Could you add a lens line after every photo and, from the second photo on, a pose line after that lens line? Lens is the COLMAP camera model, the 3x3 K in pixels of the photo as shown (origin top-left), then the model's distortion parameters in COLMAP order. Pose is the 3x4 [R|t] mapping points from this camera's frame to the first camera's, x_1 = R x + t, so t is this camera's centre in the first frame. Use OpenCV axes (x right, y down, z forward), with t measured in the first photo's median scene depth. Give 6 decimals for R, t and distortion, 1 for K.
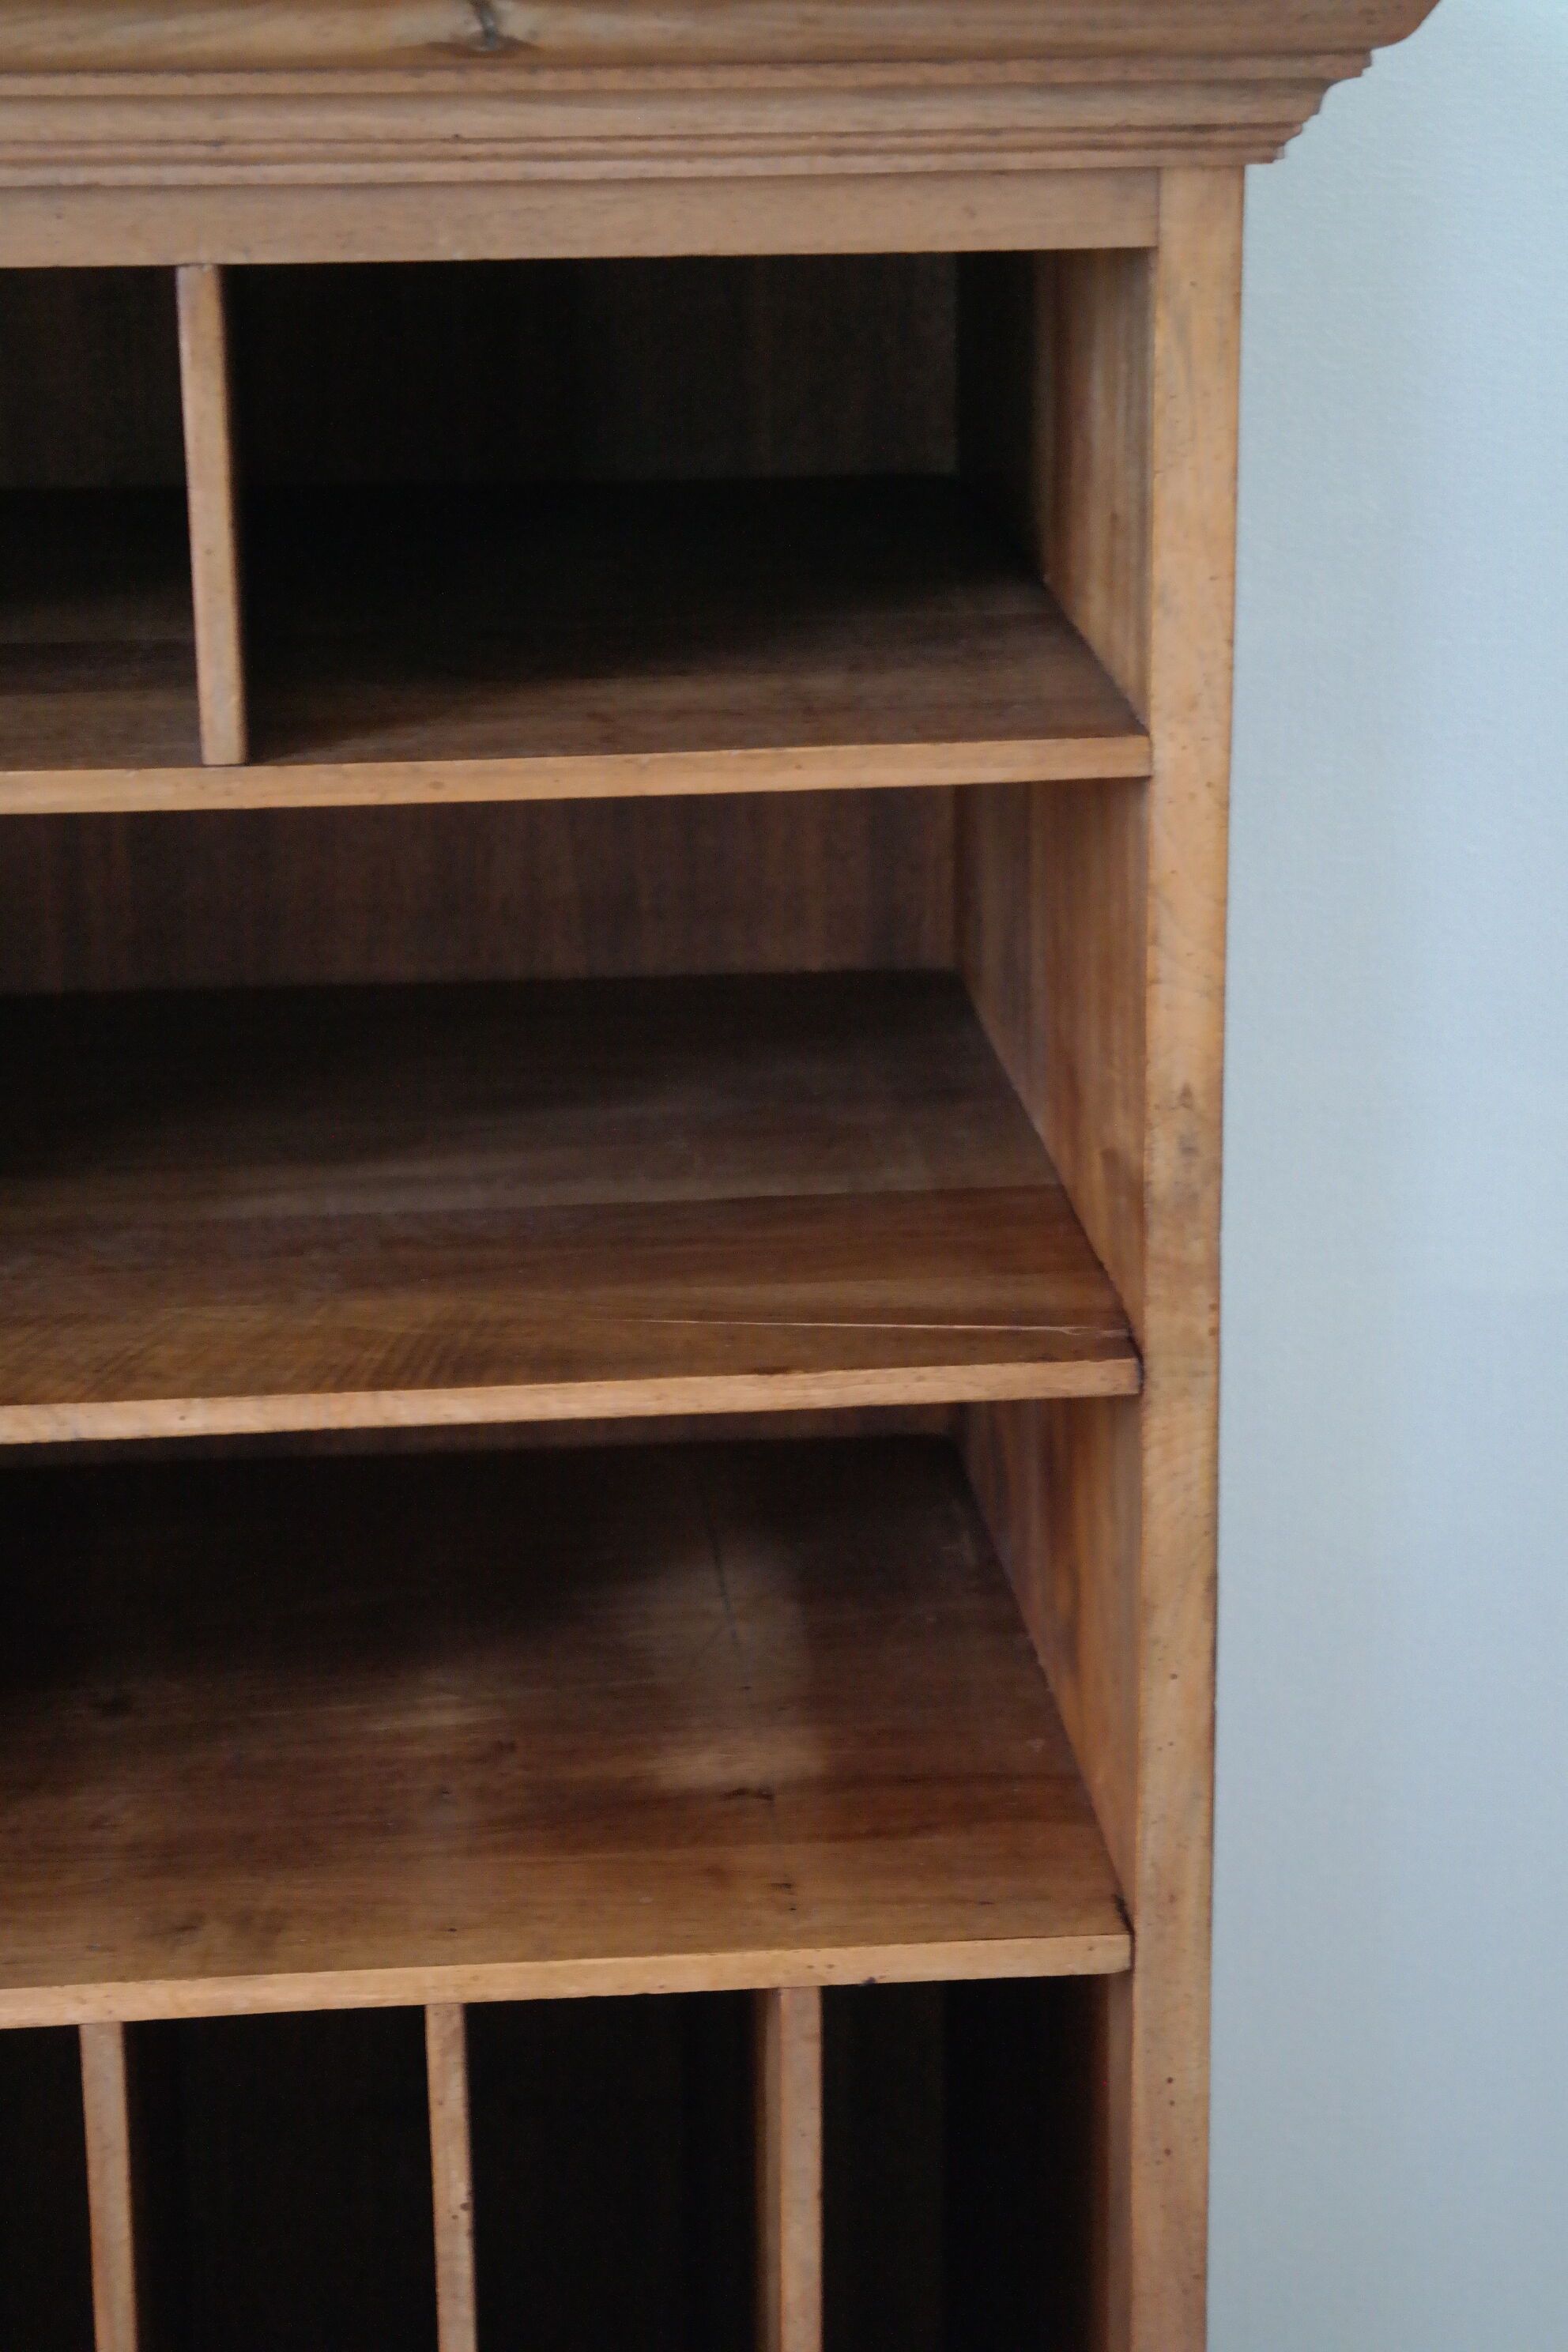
lens RADIAL K [[4778.0, 0, 774.5], [0, 4778.0, 1172.9], [0, 0, 1]] dist [0.072248, 0.000000]
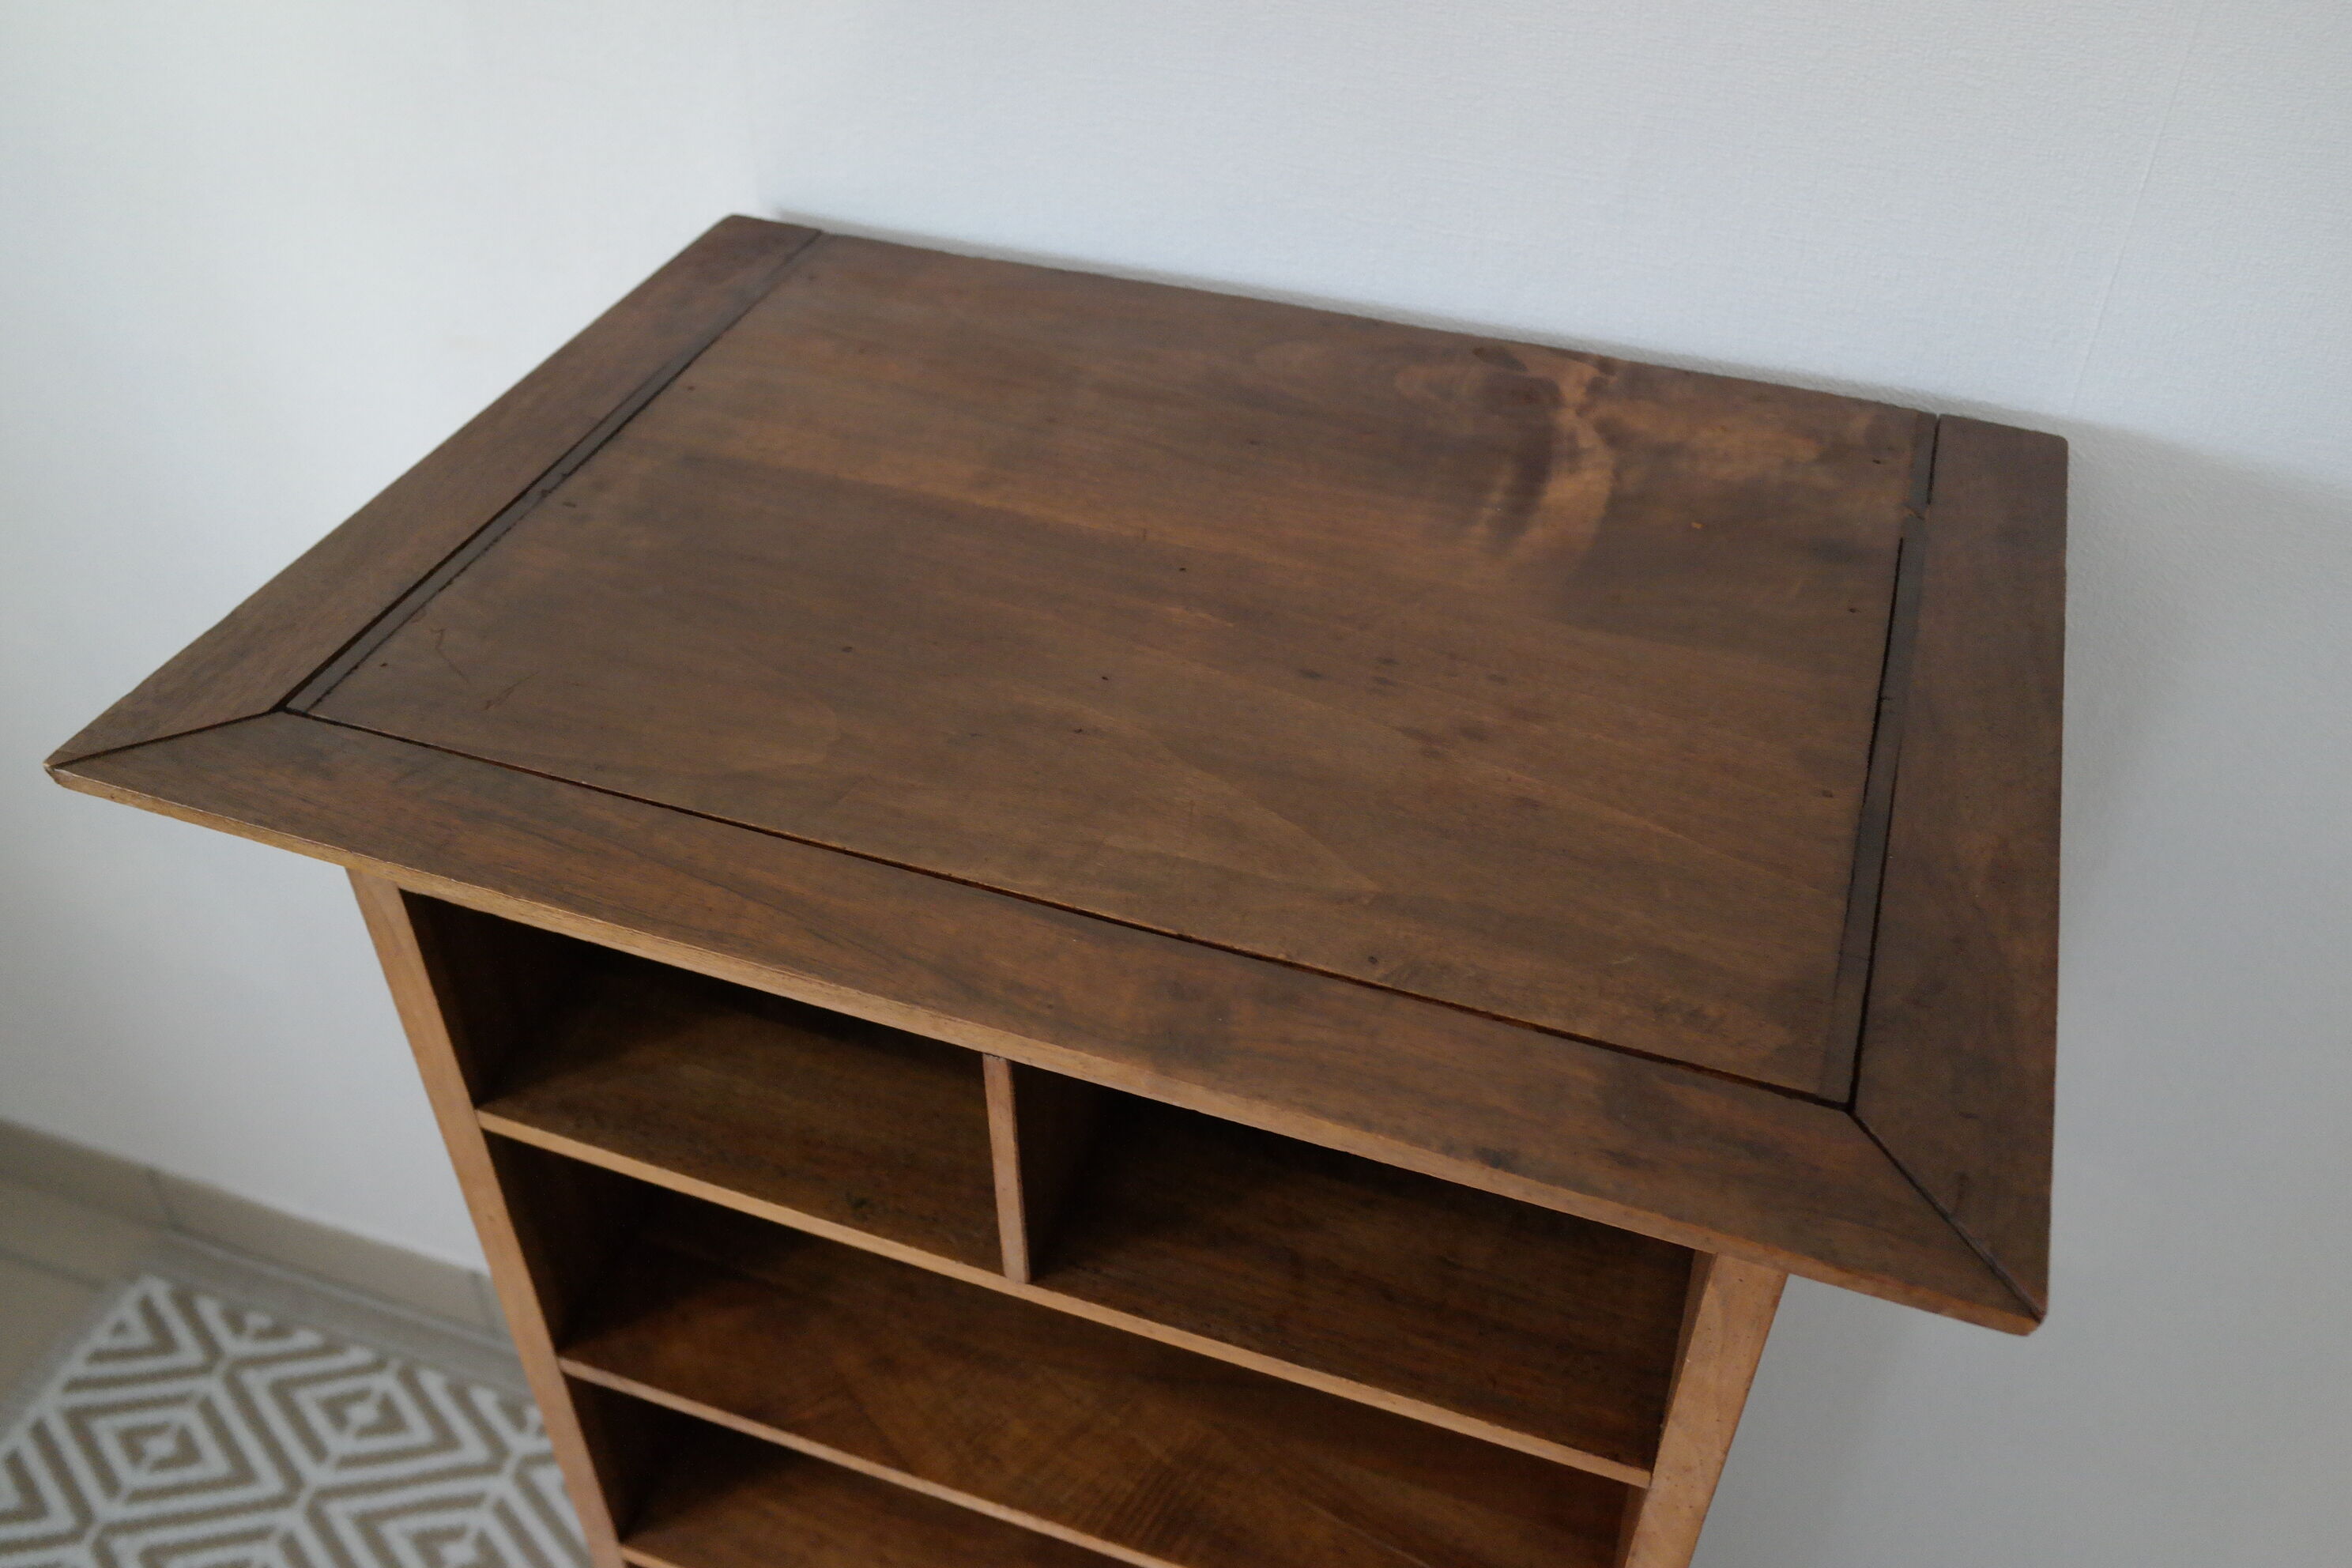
lens RADIAL K [[2040.6, 0, 1124.1], [0, 2040.6, 866.0], [0, 0, 1]] dist [0.005980, -0.012112]
pose [[0.903531, 0.287708, -0.317578, 0.077789], [-0.133833, 0.893486, 0.428685, -0.468001], [0.407088, -0.344827, 0.845798, 0.515577]]
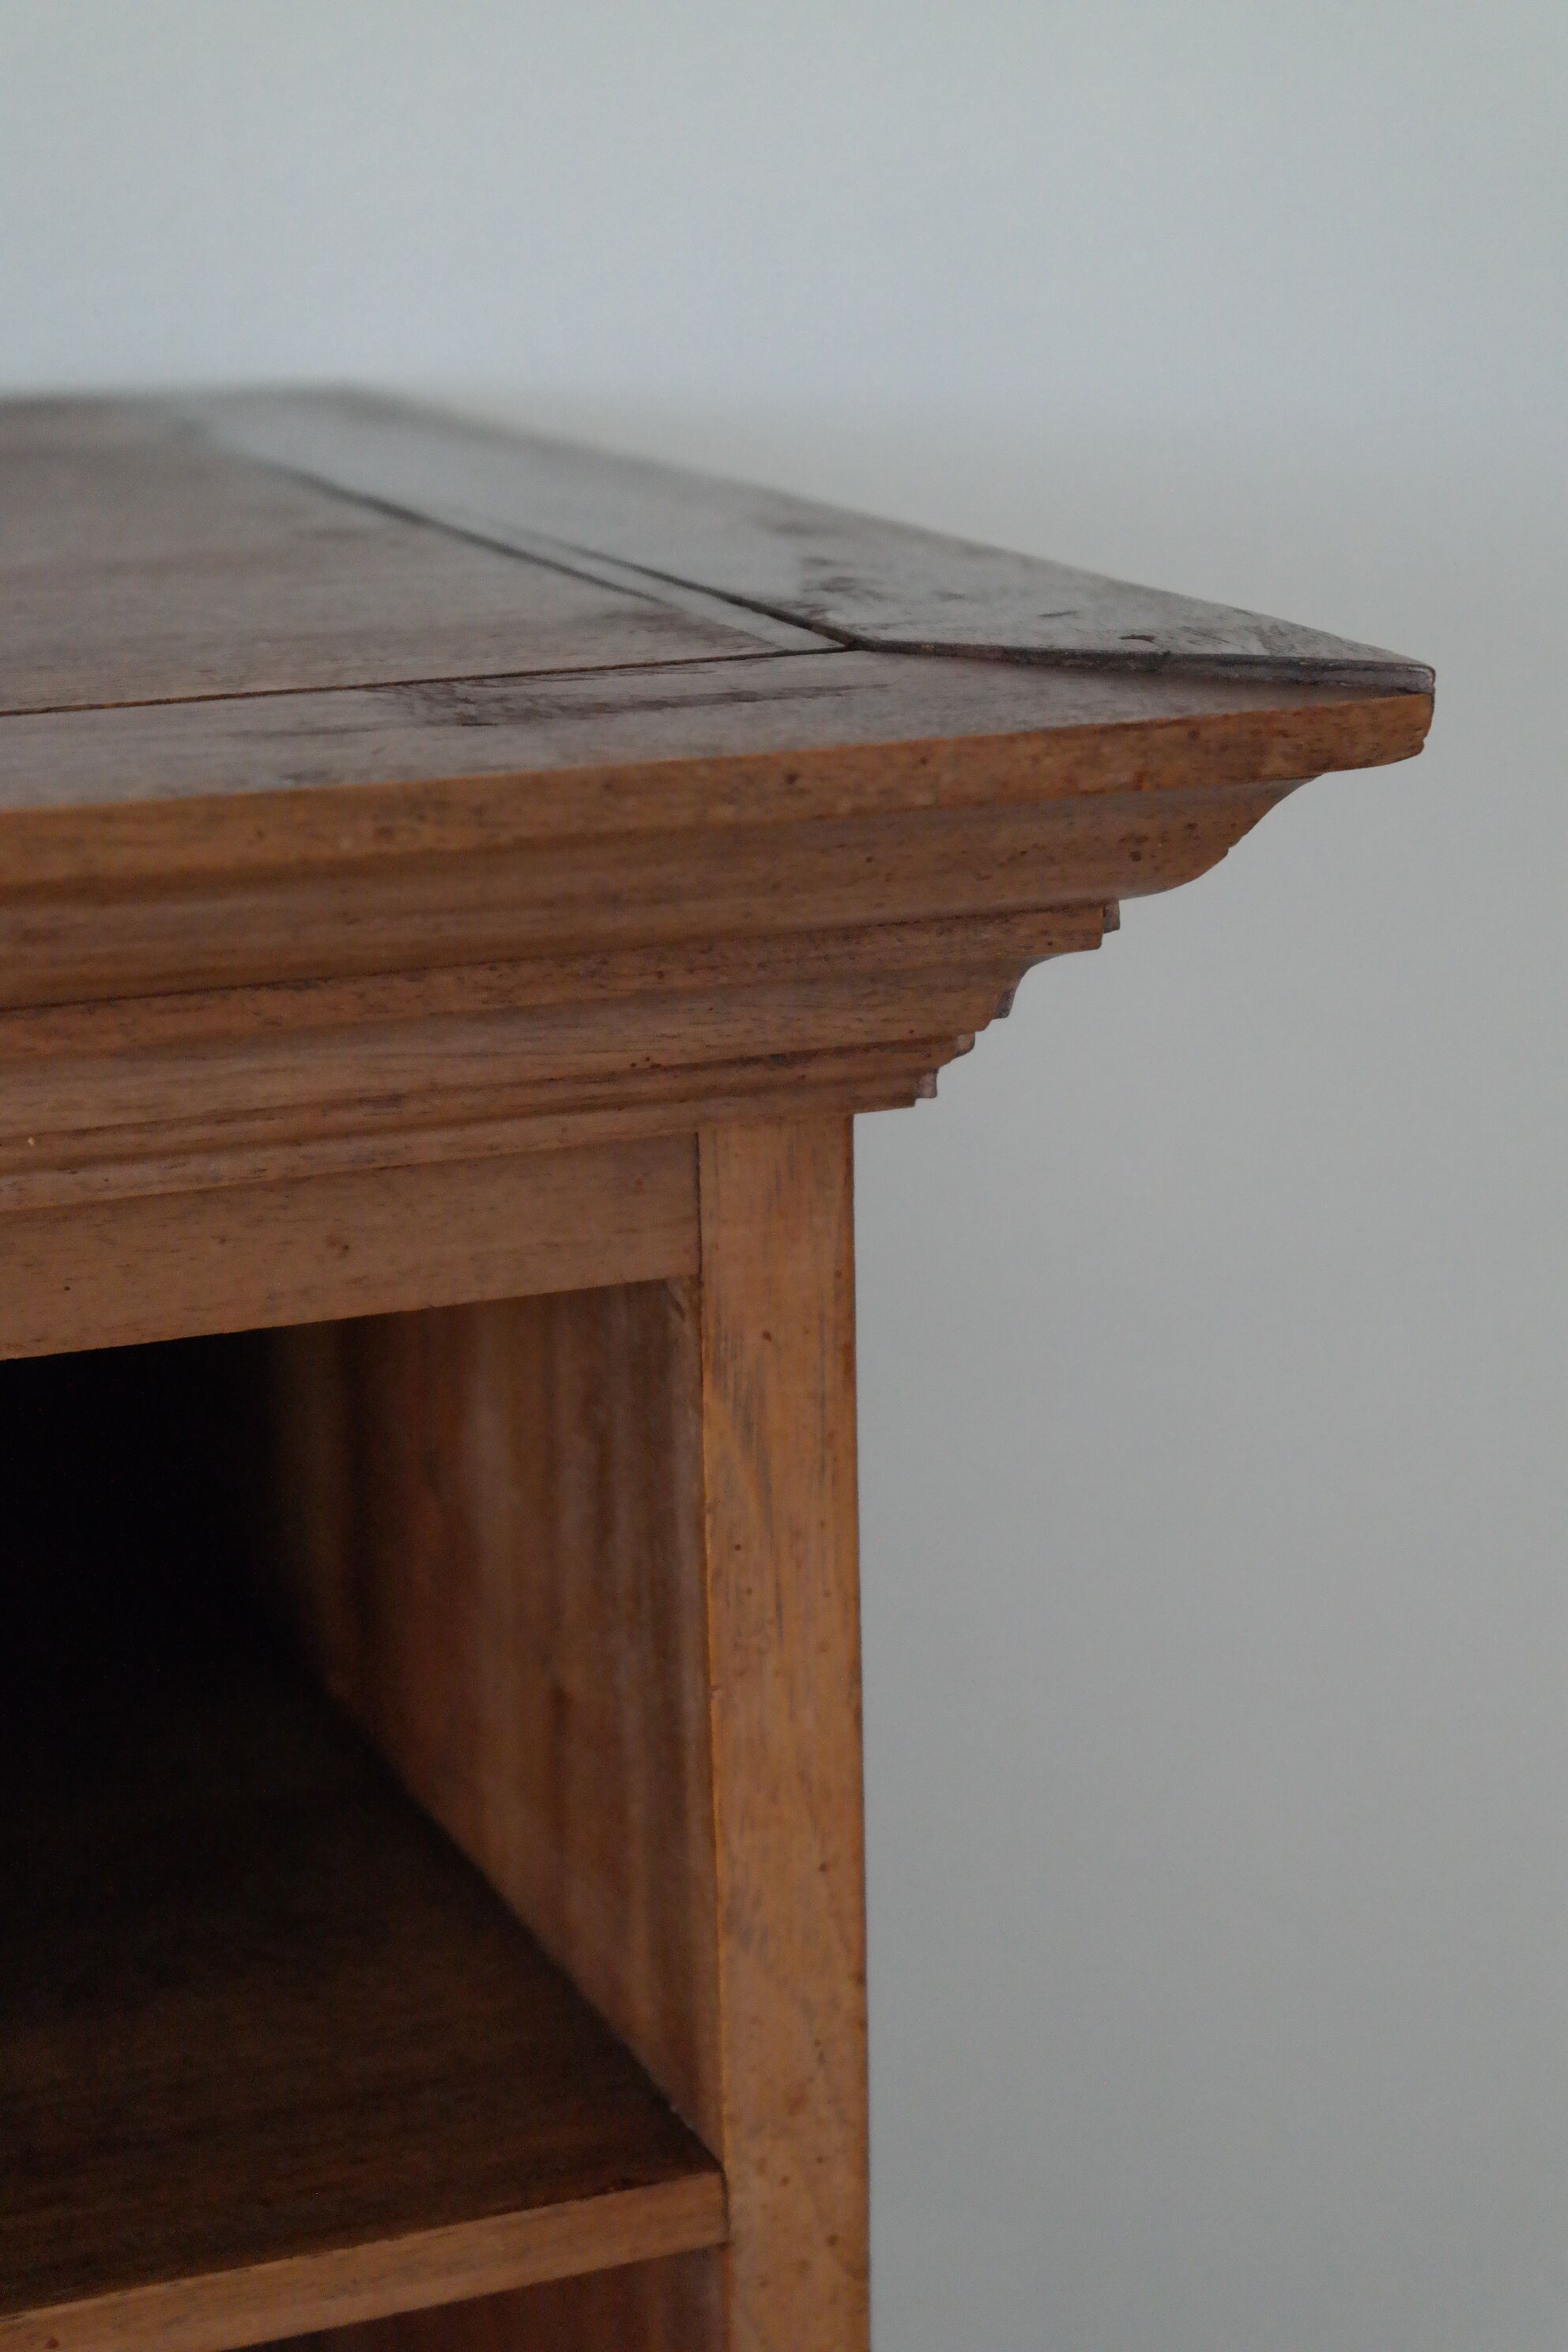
lens RADIAL K [[4778.0, 0, 789.3], [0, 4778.0, 1150.7], [0, 0, 1]] dist [0.072248, 0.000000]
pose [[0.961668, -0.077412, 0.263063, -0.042507], [0.098364, 0.992865, -0.067413, -0.165289], [-0.255968, 0.090704, 0.962421, 0.488274]]
